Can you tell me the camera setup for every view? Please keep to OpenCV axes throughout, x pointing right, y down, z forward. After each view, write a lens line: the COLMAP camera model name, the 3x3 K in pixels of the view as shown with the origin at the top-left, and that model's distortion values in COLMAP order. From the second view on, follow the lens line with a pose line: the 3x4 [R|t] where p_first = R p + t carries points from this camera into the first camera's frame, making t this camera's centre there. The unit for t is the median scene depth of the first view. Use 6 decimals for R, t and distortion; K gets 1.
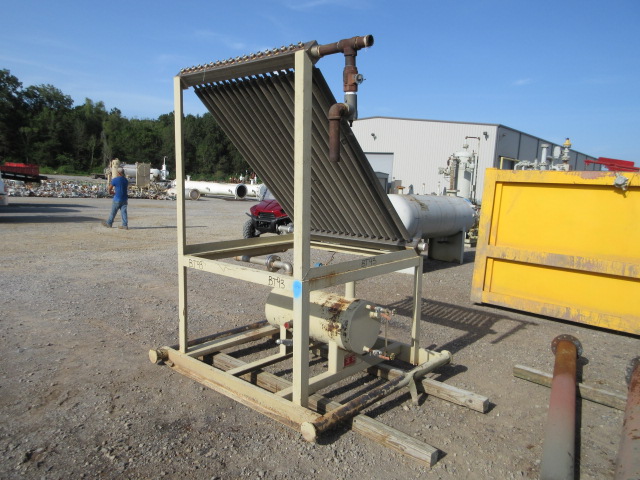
lens RADIAL K [[489.5, 0, 320.0], [0, 489.5, 240.0], [0, 0, 1]] dist [0.027744, 0.002761]
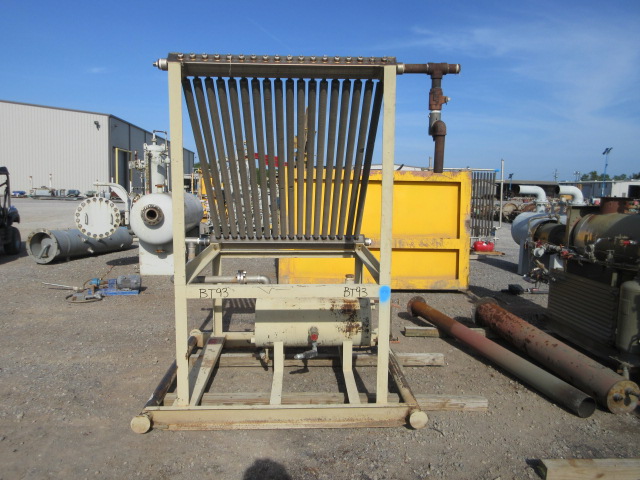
lens RADIAL K [[489.5, 0, 320.0], [0, 489.5, 240.0], [0, 0, 1]] dist [0.027744, 0.002761]
pose [[0.721866, -0.109883, 0.683253, -0.424549], [0.097412, 0.993617, 0.056880, -0.043309], [-0.685142, 0.025497, 0.727963, 0.166210]]
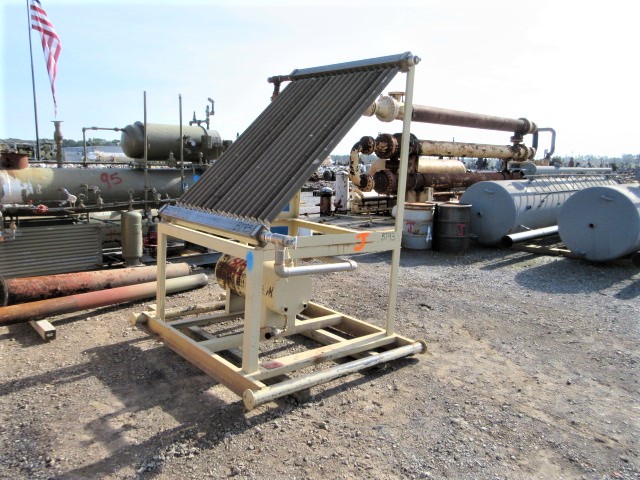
lens RADIAL K [[489.3, 0, 320.0], [0, 489.3, 240.0], [0, 0, 1]] dist [0.001293, 0.003528]
pose [[-0.988367, -0.100060, 0.114541, -0.160930], [-0.063934, 0.956677, 0.284045, -0.162221], [-0.138000, 0.273417, -0.951945, 1.291706]]
